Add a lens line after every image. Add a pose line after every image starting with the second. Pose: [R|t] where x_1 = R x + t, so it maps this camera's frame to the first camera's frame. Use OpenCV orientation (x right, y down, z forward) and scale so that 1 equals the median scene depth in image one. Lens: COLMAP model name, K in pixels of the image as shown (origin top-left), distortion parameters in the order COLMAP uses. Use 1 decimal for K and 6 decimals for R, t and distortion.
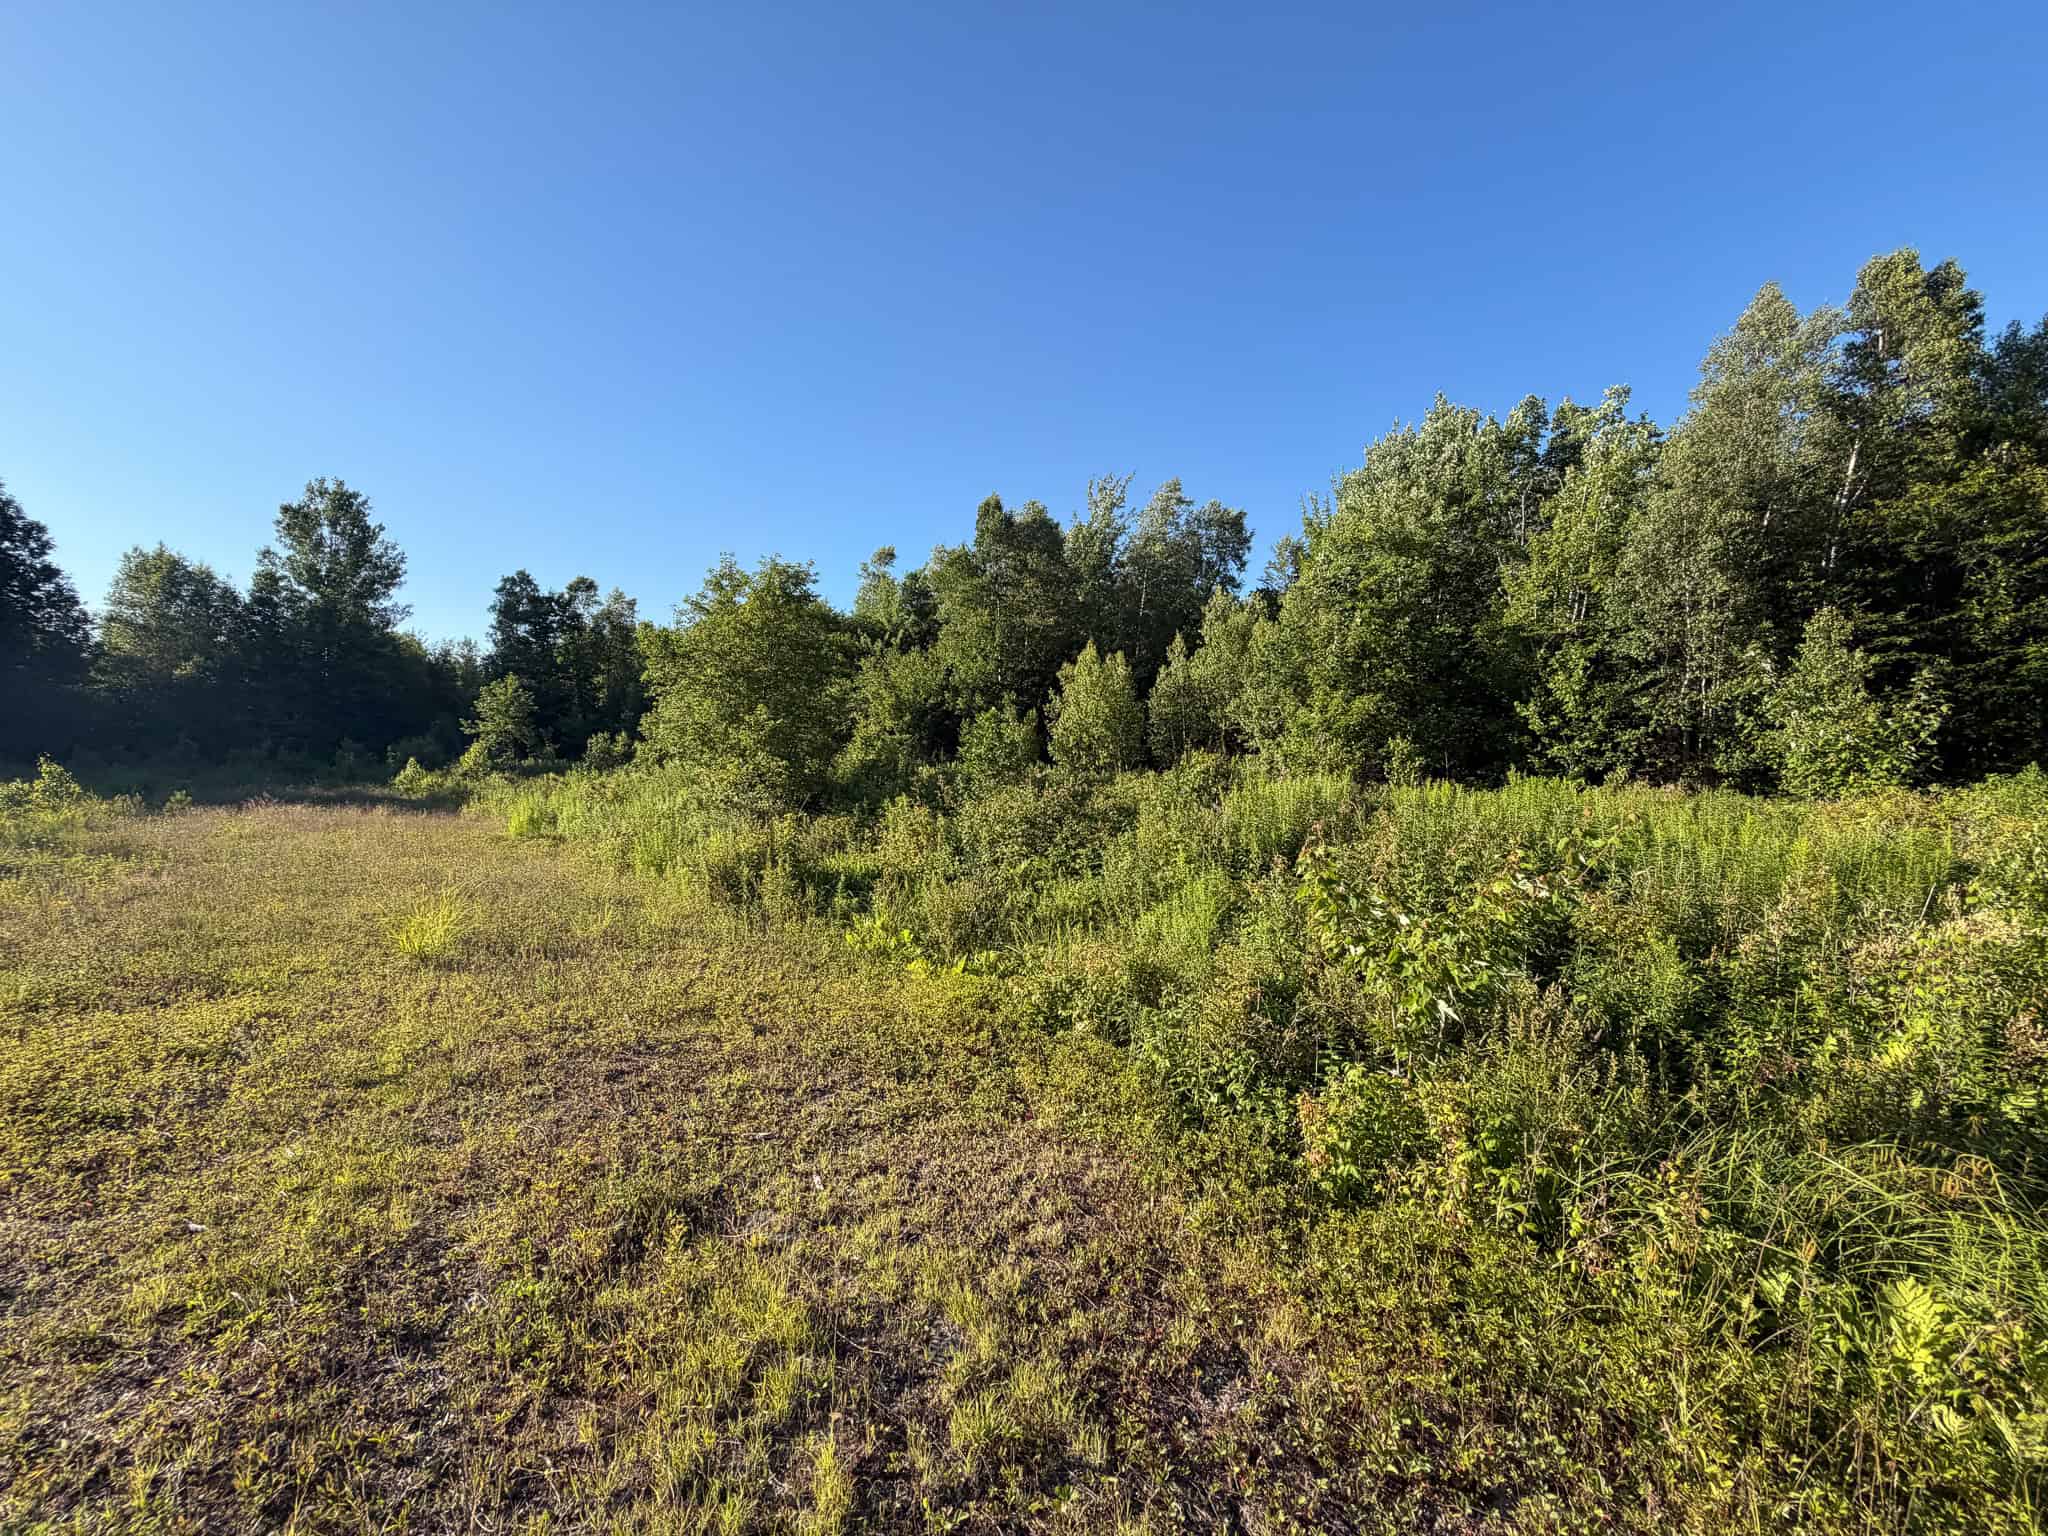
lens RADIAL K [[819.0, 0, 1015.3], [0, 819.0, 765.6], [0, 0, 1]] dist [0.001620, 0.000055]
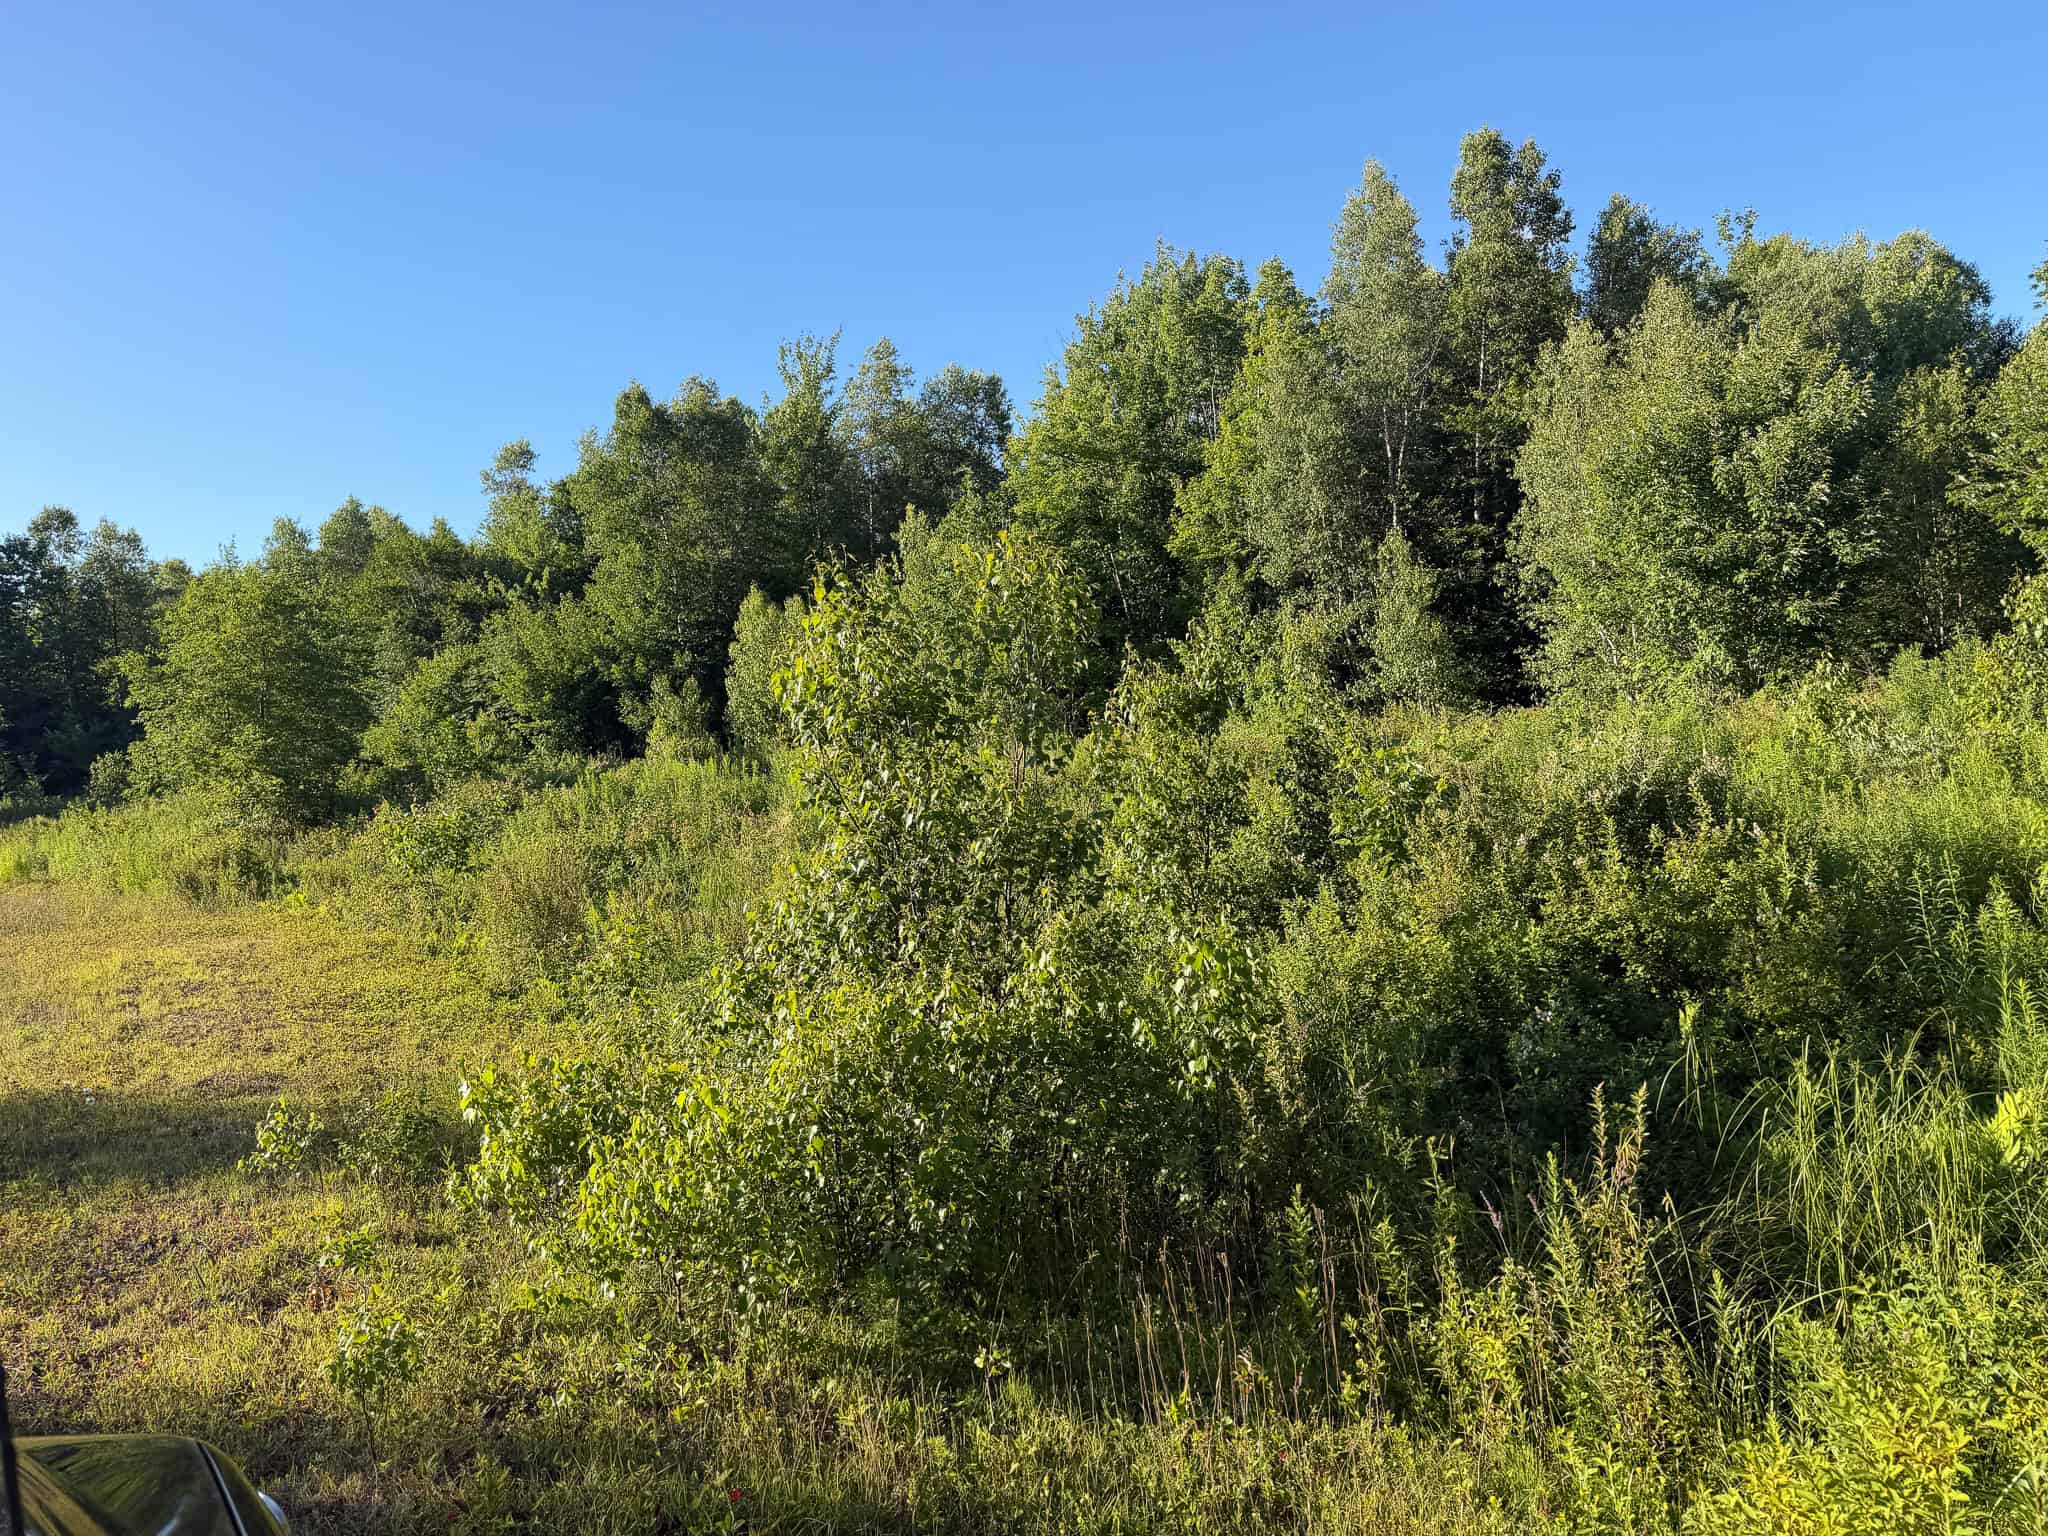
lens RADIAL K [[1434.7, 0, 1042.4], [0, 1434.7, 804.8], [0, 0, 1]] dist [0.008960, -0.004063]
pose [[0.992273, -0.088382, 0.087081, 0.606134], [0.083696, 0.994913, 0.056070, 0.005623], [-0.091594, -0.048349, 0.994622, -1.035370]]
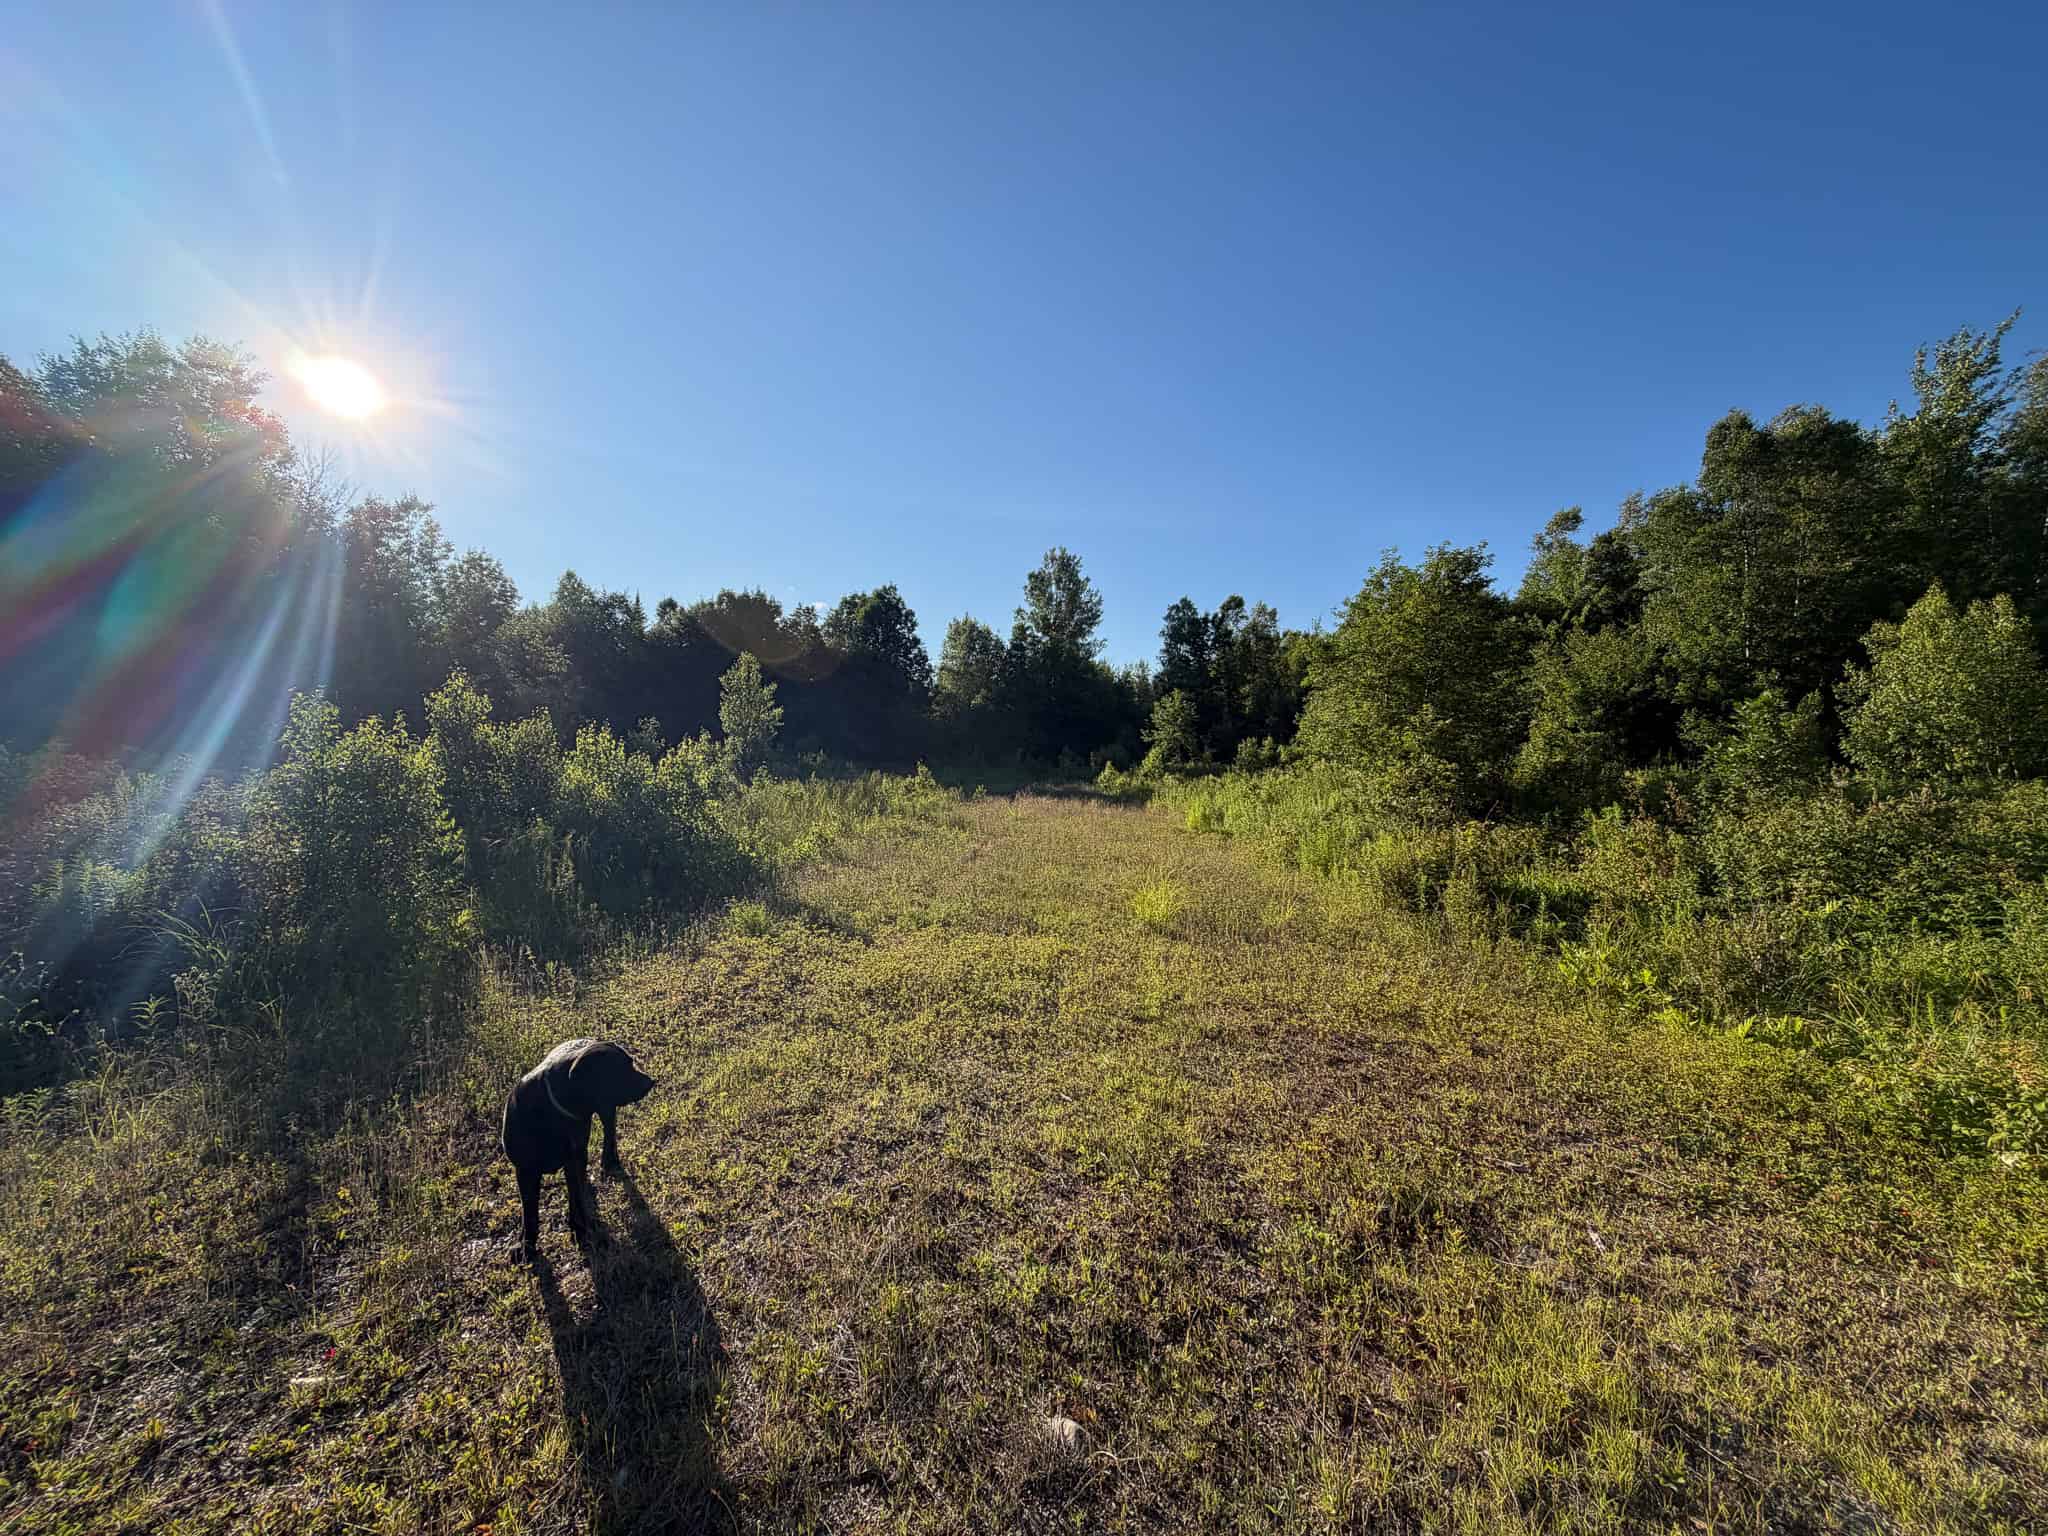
lens RADIAL K [[819.0, 0, 1009.1], [0, 819.0, 761.6], [0, 0, 1]] dist [0.001620, 0.000055]
pose [[0.736070, -0.002293, -0.676902, -0.031053], [-0.003774, 0.999965, -0.007490, 0.000601], [0.676895, 0.008068, 0.736035, -0.024133]]
